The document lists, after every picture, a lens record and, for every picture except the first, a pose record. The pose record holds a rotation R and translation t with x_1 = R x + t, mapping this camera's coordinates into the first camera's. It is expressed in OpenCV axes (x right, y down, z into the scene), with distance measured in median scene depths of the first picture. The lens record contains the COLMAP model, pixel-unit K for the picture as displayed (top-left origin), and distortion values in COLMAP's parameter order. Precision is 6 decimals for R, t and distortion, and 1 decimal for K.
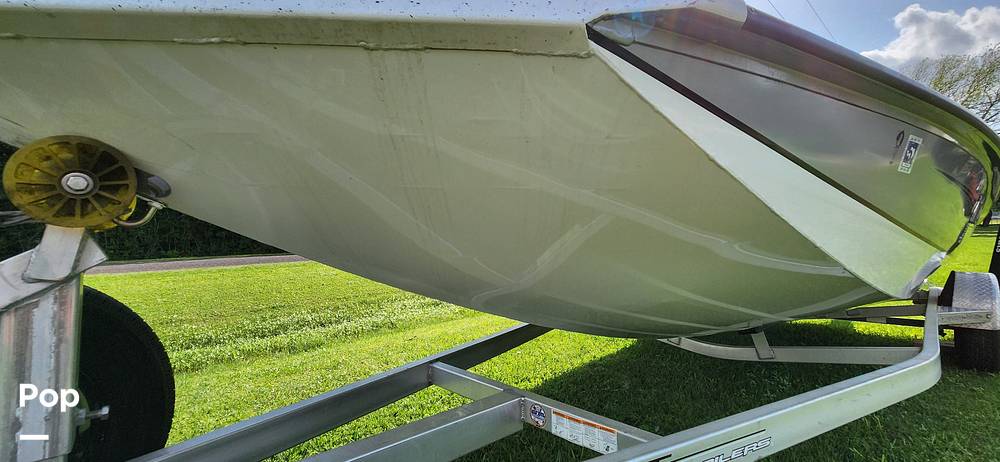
lens RADIAL K [[409.3, 0, 500.0], [0, 409.3, 231.0], [0, 0, 1]] dist [-0.001906, -0.000281]
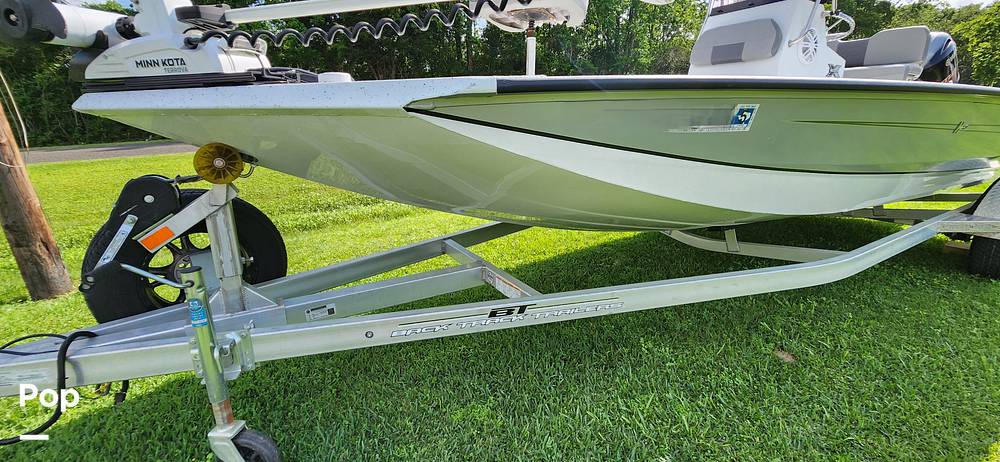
lens RADIAL K [[409.3, 0, 500.0], [0, 409.3, 231.0], [0, 0, 1]] dist [-0.001906, -0.000281]
pose [[0.973208, 0.056413, -0.222898, 0.343765], [0.015562, 0.951049, 0.308648, -0.152367], [0.229399, -0.303848, 0.924691, -0.290958]]
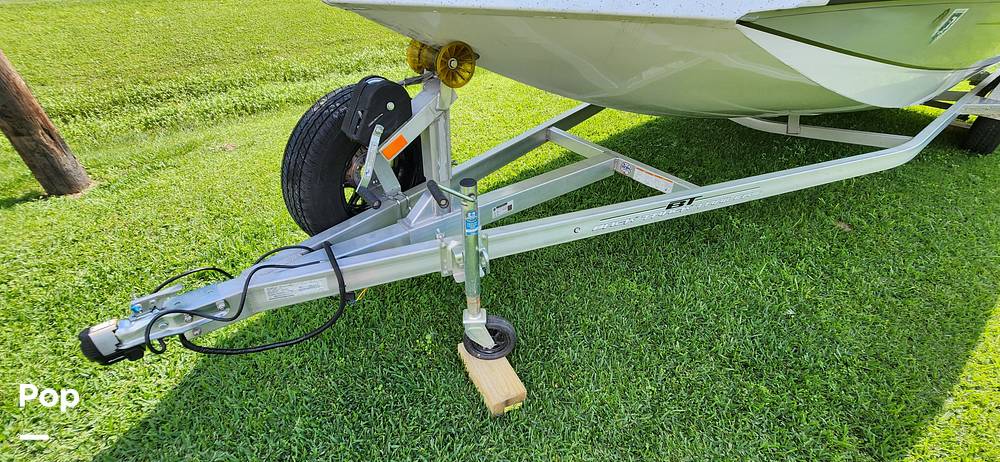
lens RADIAL K [[406.5, 0, 500.0], [0, 406.5, 231.0], [0, 0, 1]] dist [0.000791, 0.000363]
pose [[0.994982, 0.079589, -0.060631, -0.219024], [-0.028026, 0.803435, 0.594732, -0.236434], [0.096047, -0.590049, 0.801634, -0.396447]]
